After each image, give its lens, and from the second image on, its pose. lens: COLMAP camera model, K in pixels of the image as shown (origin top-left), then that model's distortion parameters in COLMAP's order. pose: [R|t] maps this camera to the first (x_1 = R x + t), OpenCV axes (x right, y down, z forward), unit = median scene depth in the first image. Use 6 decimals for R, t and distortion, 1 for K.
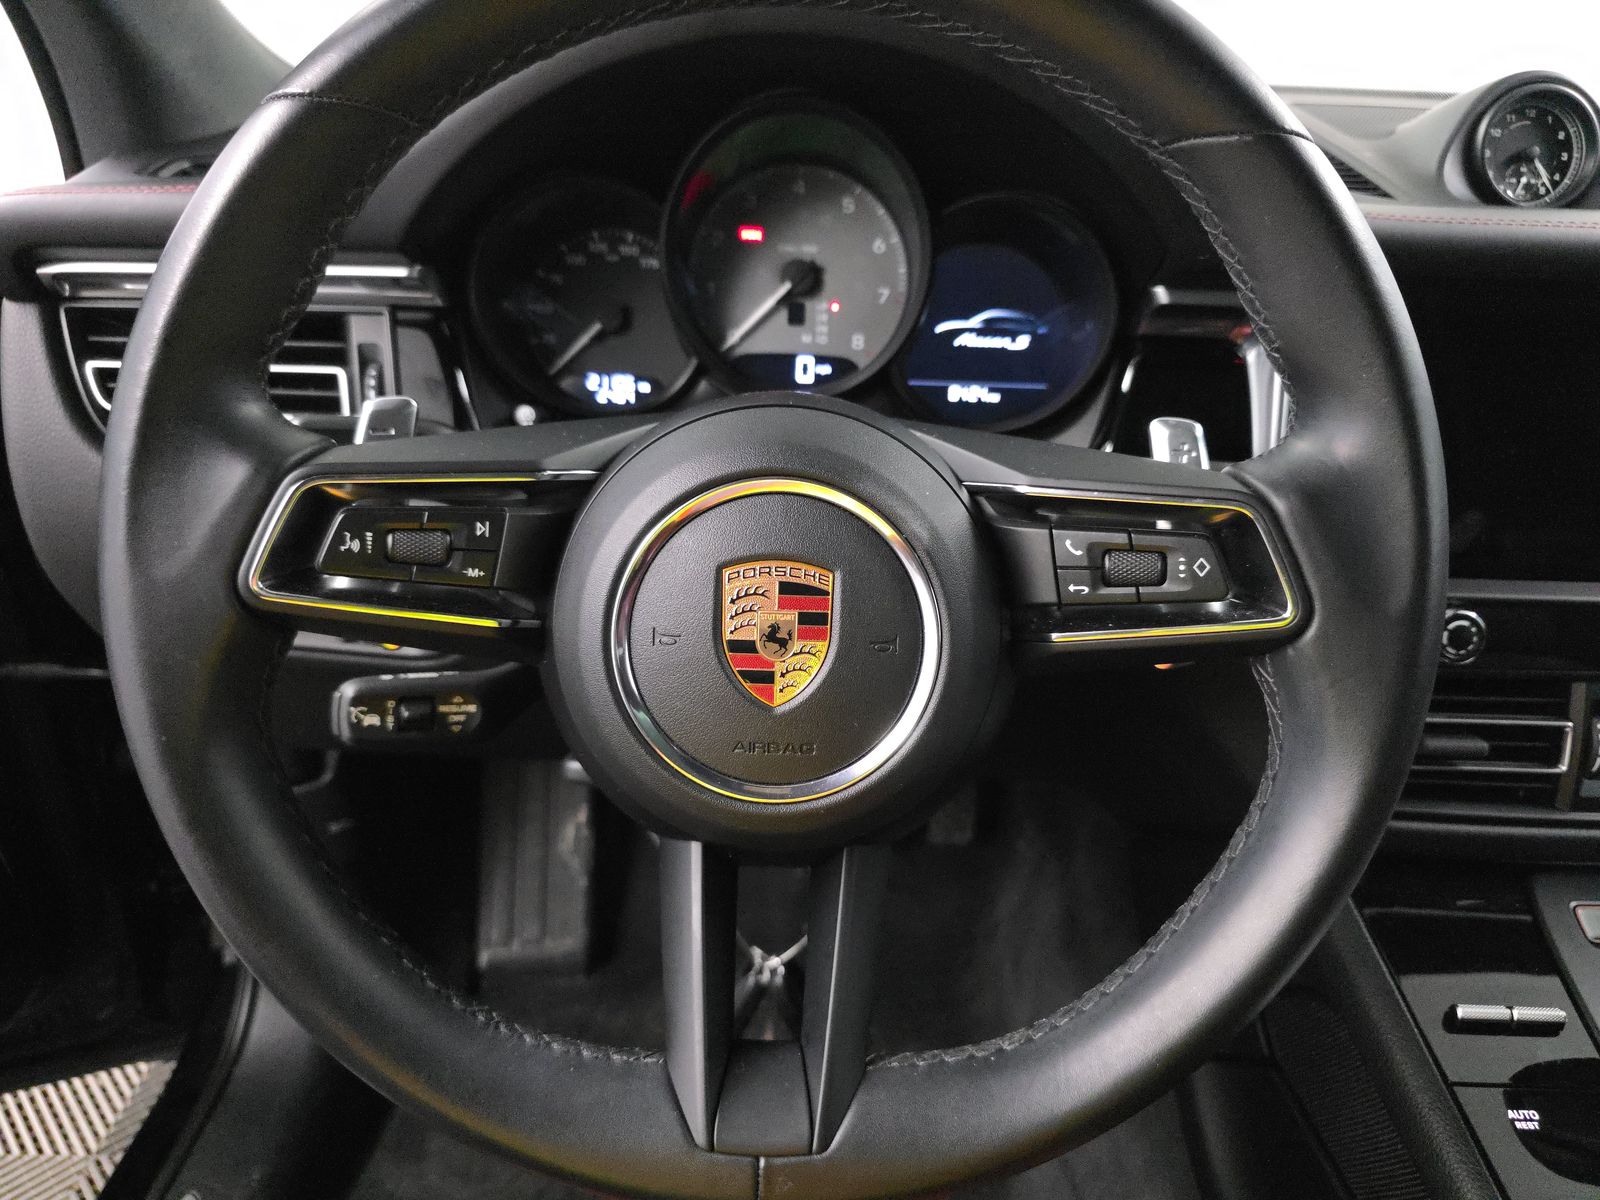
lens RADIAL K [[1101.9, 0, 800.0], [0, 1101.9, 600.0], [0, 0, 1]] dist [-0.000634, -0.005542]
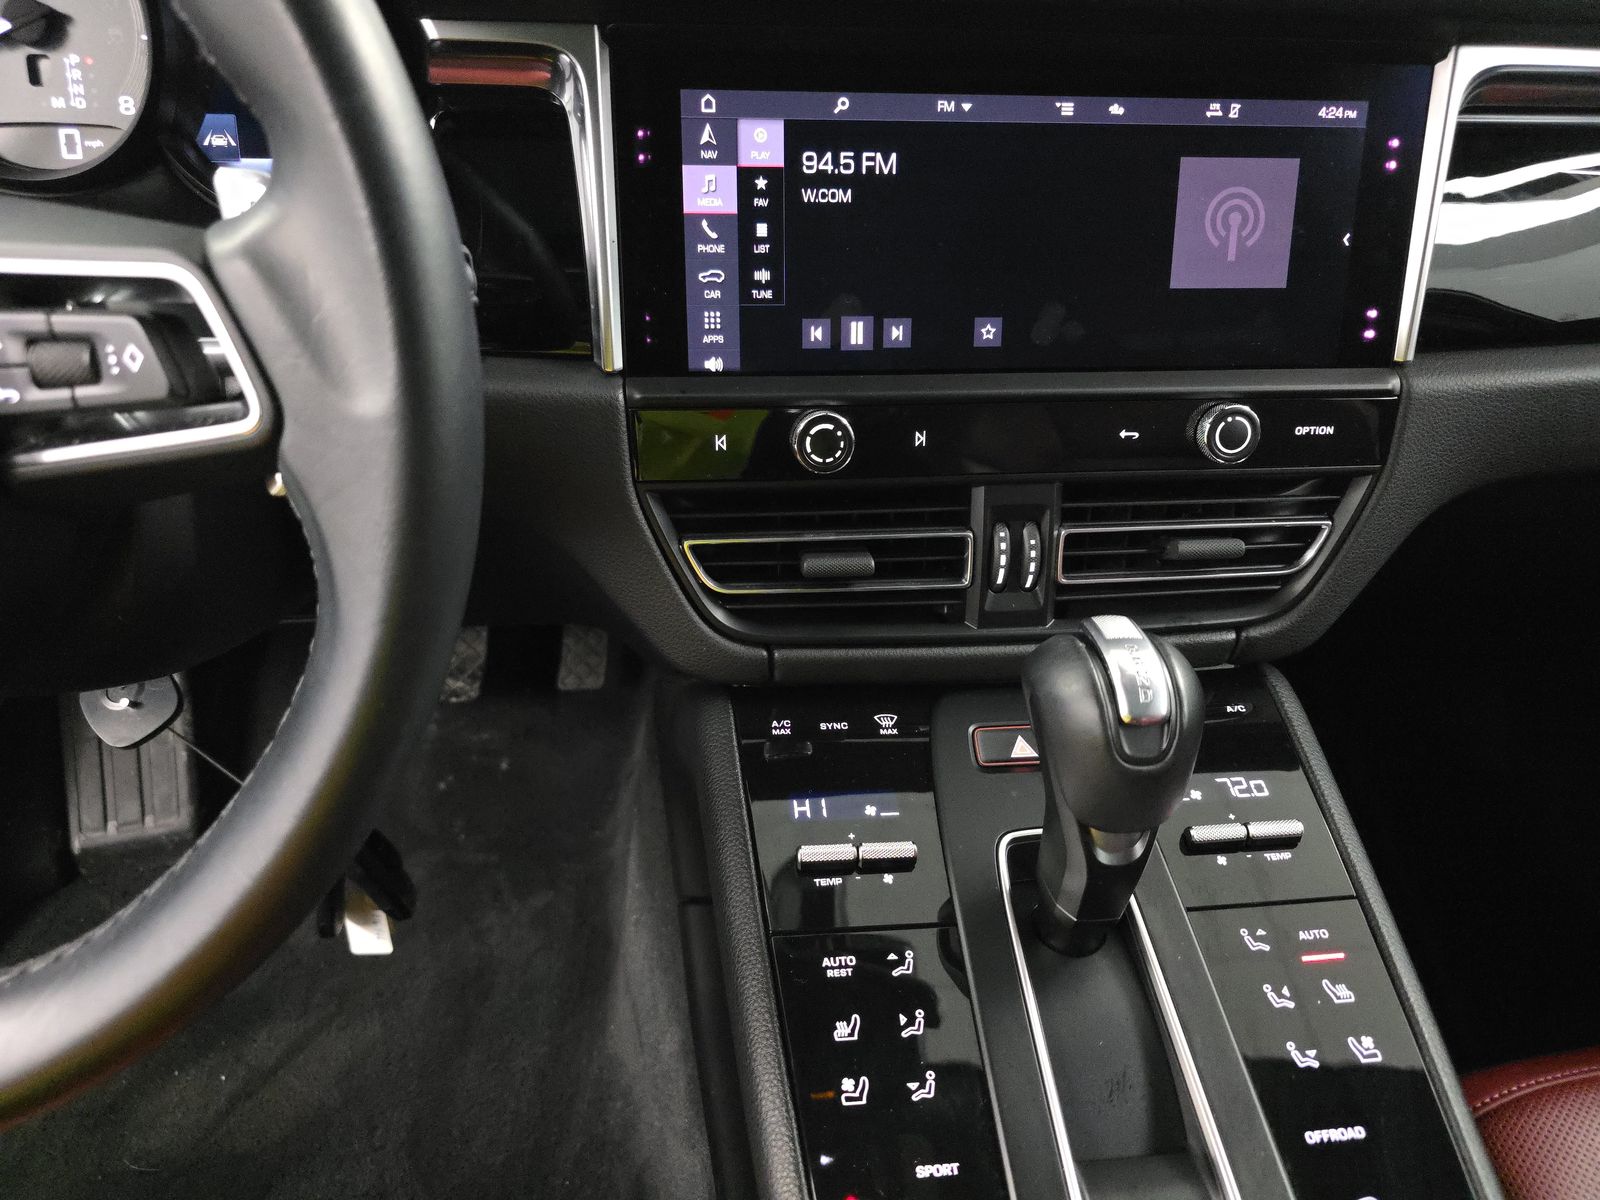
lens RADIAL K [[1079.7, 0, 796.2], [0, 1079.7, 592.3], [0, 0, 1]] dist [0.006568, 0.000258]
pose [[0.992938, -0.059887, 0.102412, 0.480919], [0.045136, 0.989019, 0.140727, 0.029459], [-0.109715, -0.135111, 0.984737, 0.135458]]
